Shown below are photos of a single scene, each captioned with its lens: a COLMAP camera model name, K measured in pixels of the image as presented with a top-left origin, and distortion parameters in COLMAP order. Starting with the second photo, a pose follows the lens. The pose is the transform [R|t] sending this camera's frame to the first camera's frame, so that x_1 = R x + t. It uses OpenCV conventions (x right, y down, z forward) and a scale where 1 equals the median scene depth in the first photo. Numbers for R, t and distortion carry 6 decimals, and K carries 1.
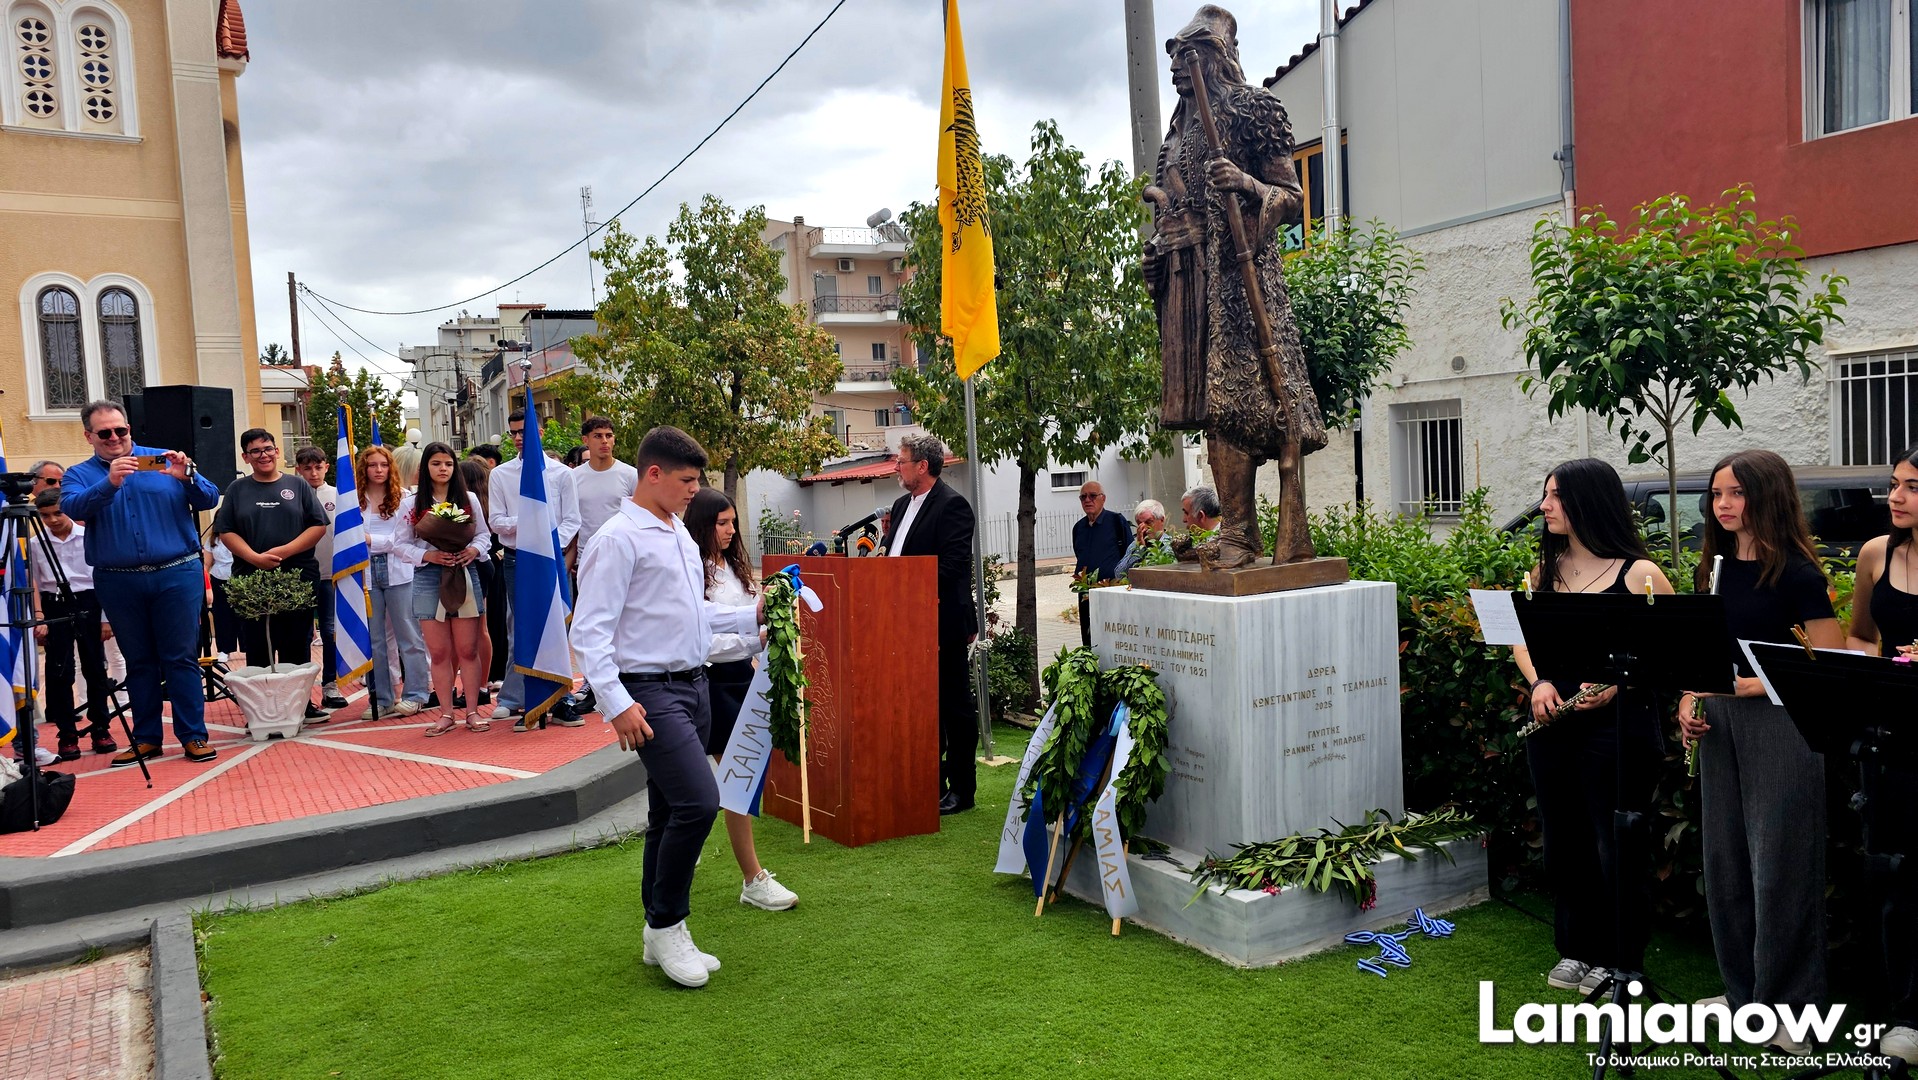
lens RADIAL K [[1281.8, 0, 966.9], [0, 1281.8, 559.4], [0, 0, 1]] dist [0.034437, -0.021960]
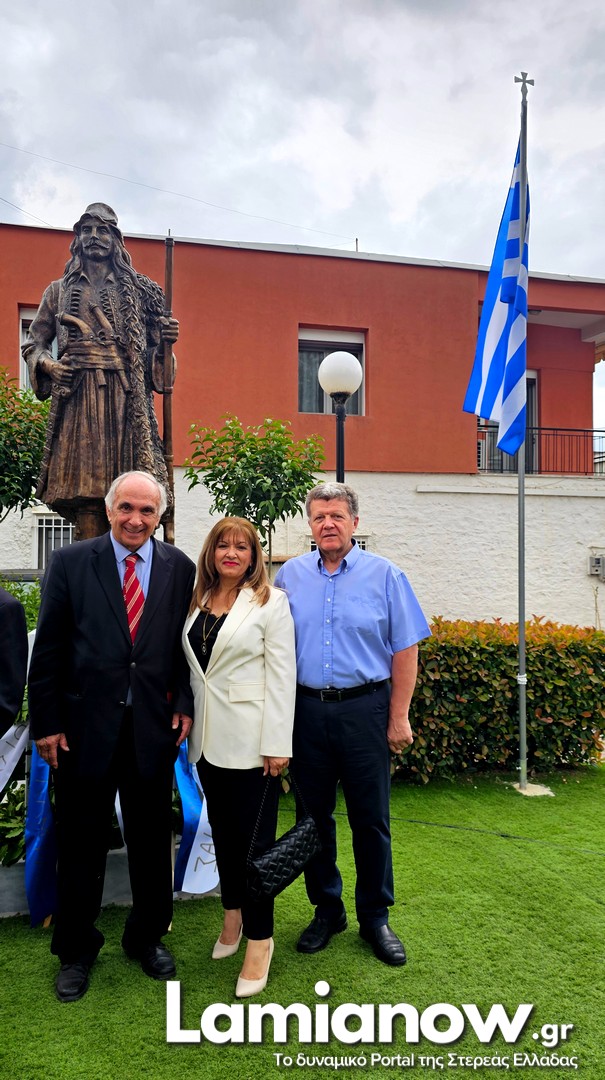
lens RADIAL K [[725.2, 0, 309.8], [0, 725.2, 539.9], [0, 0, 1]] dist [0.048325, -0.062193]
pose [[0.320943, 0.078404, 0.943848, -0.385073], [0.047876, 0.993950, -0.098845, 0.014196], [-0.945888, 0.076912, 0.315248, 0.483489]]
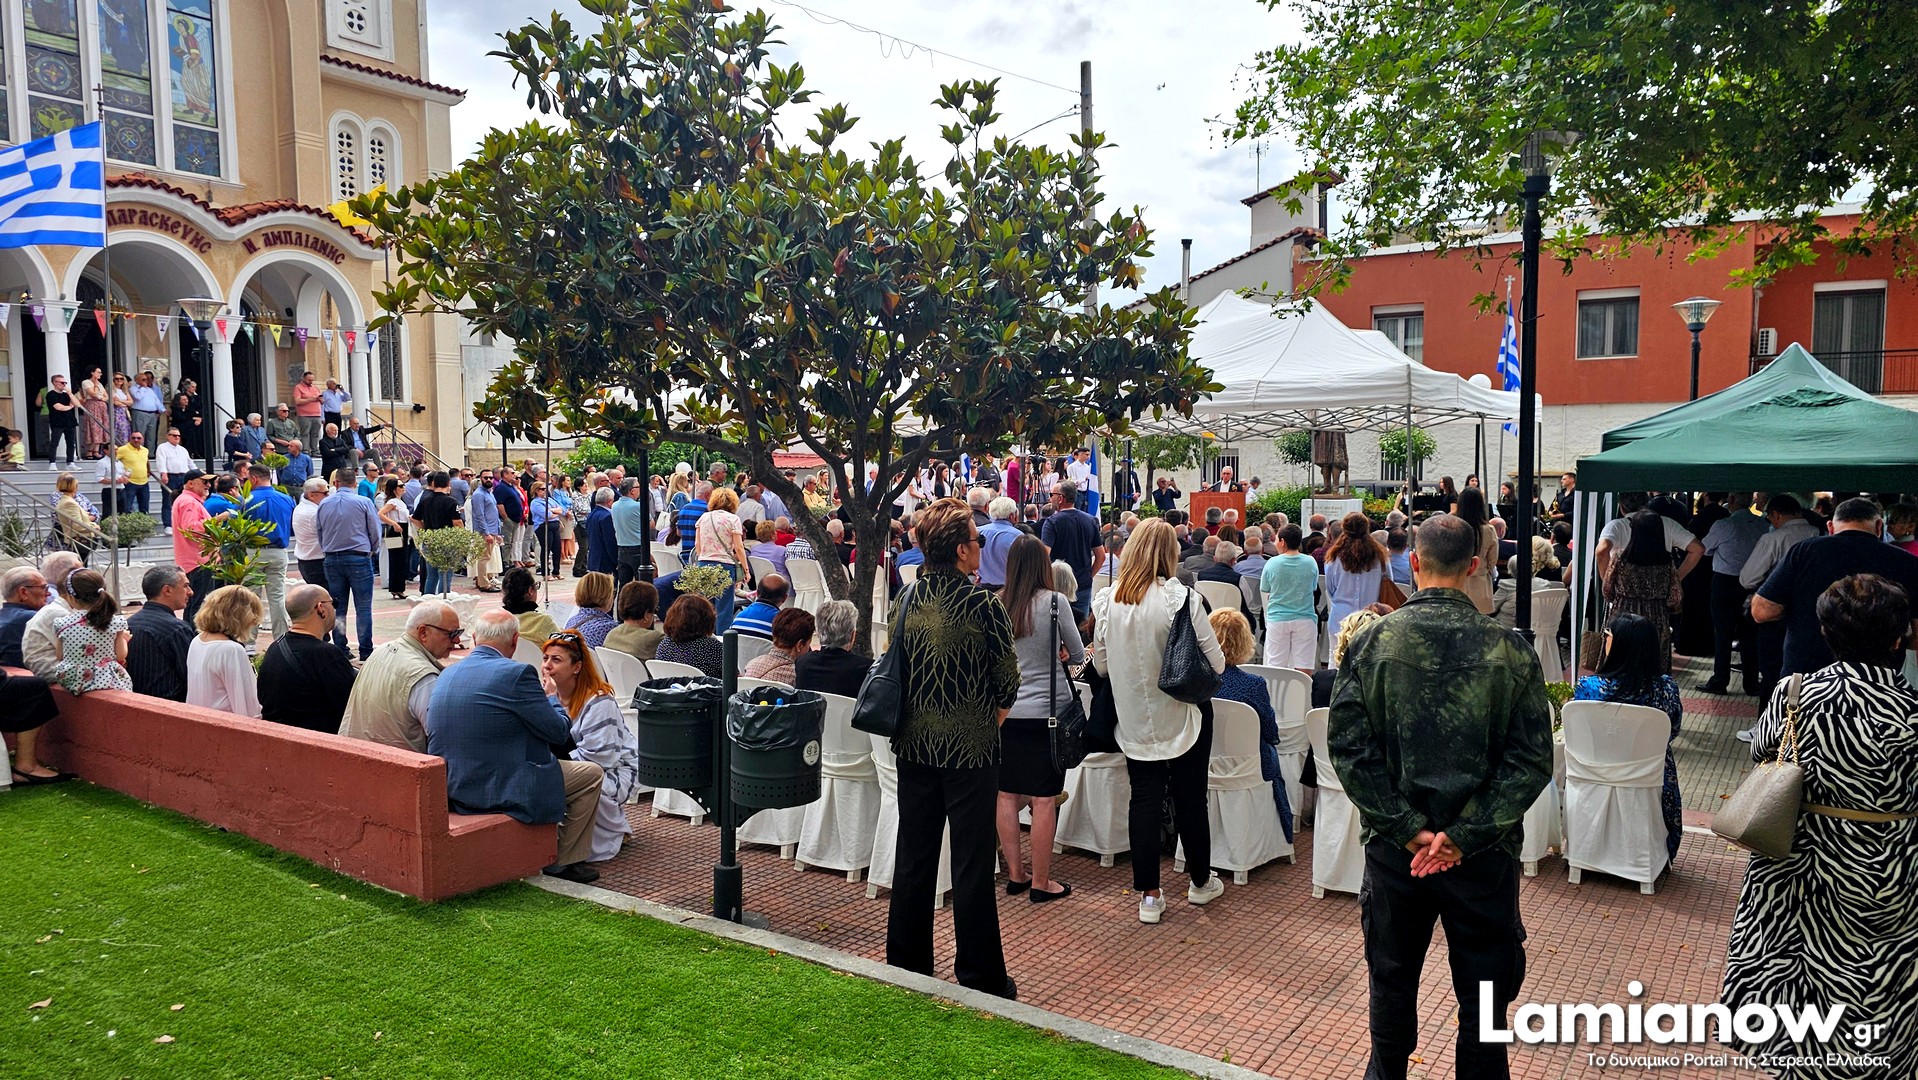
lens RADIAL K [[1278.4, 0, 967.6], [0, 1278.4, 554.4], [0, 0, 1]] dist [0.041494, -0.032306]
pose [[0.913121, 0.015625, 0.407390, -2.347473], [-0.015208, 0.999875, -0.004261, 0.199955], [-0.407406, -0.002305, 0.913244, -2.192618]]
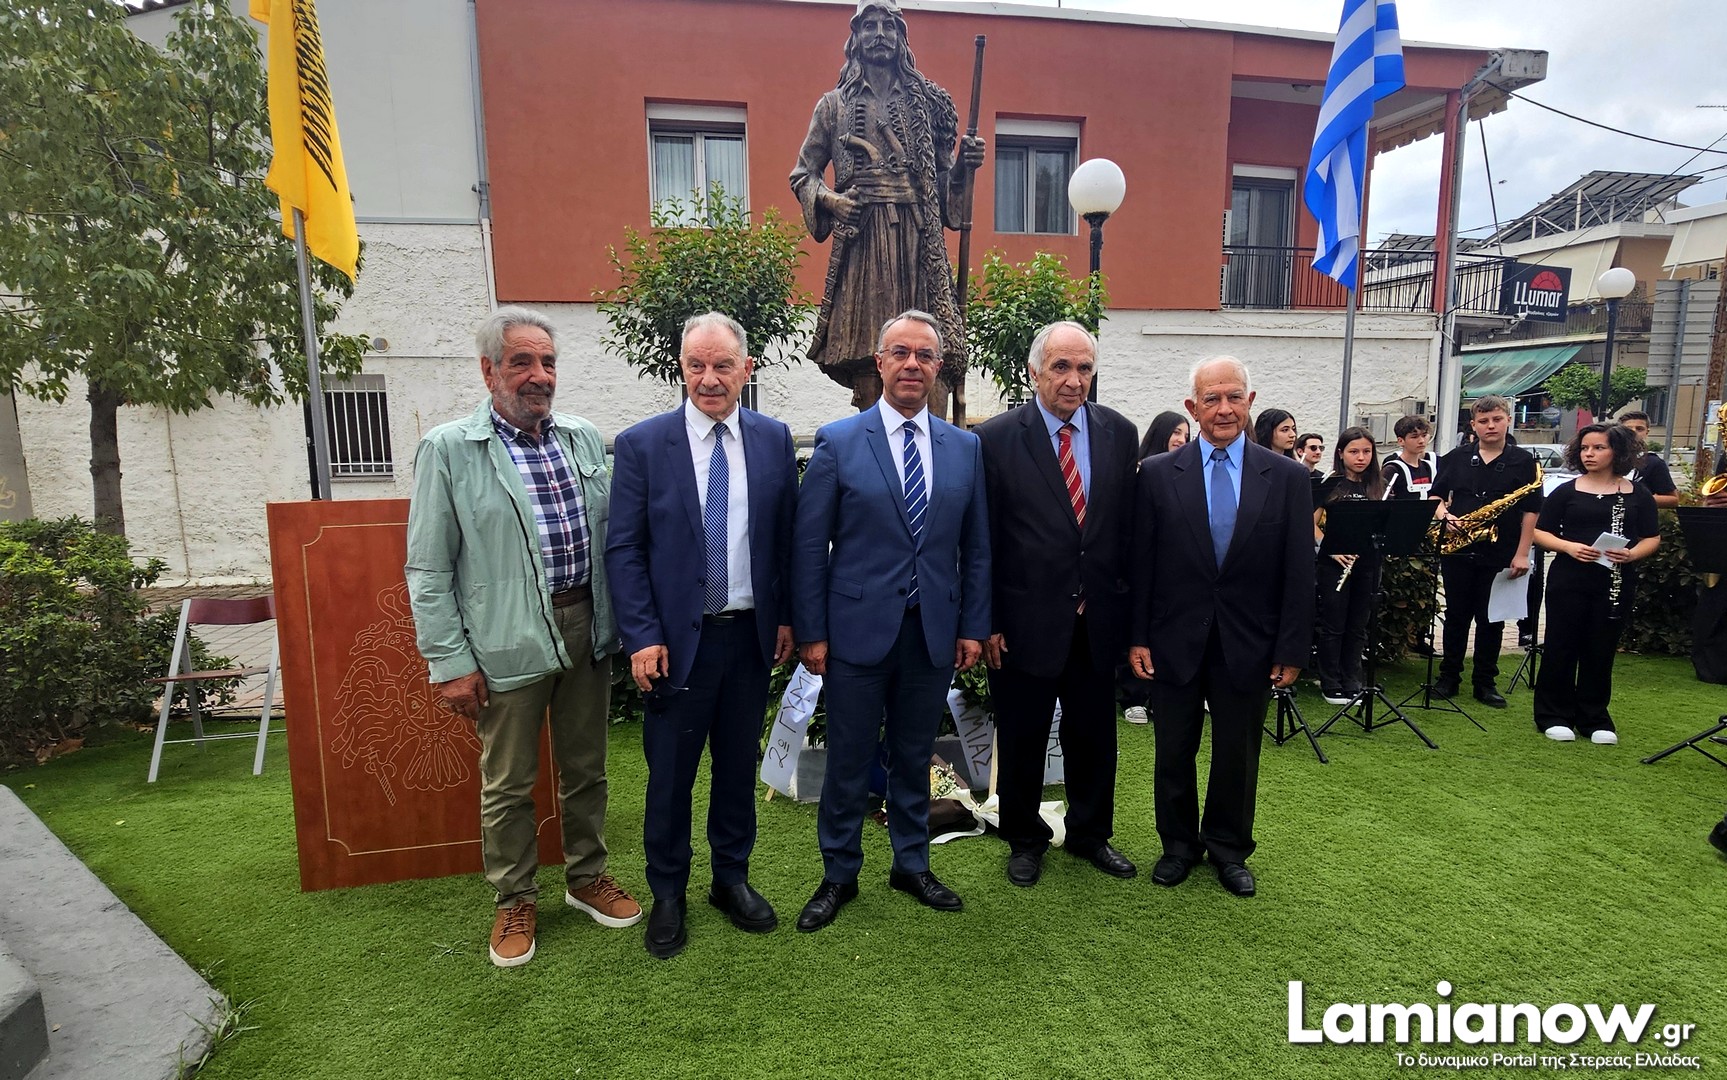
lens RADIAL K [[909.4, 0, 893.3], [0, 909.4, 556.3], [0, 0, 1]] dist [-0.005235, -0.000356]
pose [[0.375827, -0.088195, 0.922484, -0.496276], [0.050972, 0.995921, 0.074449, 0.004903], [-0.925287, 0.019041, 0.378789, 0.592825]]
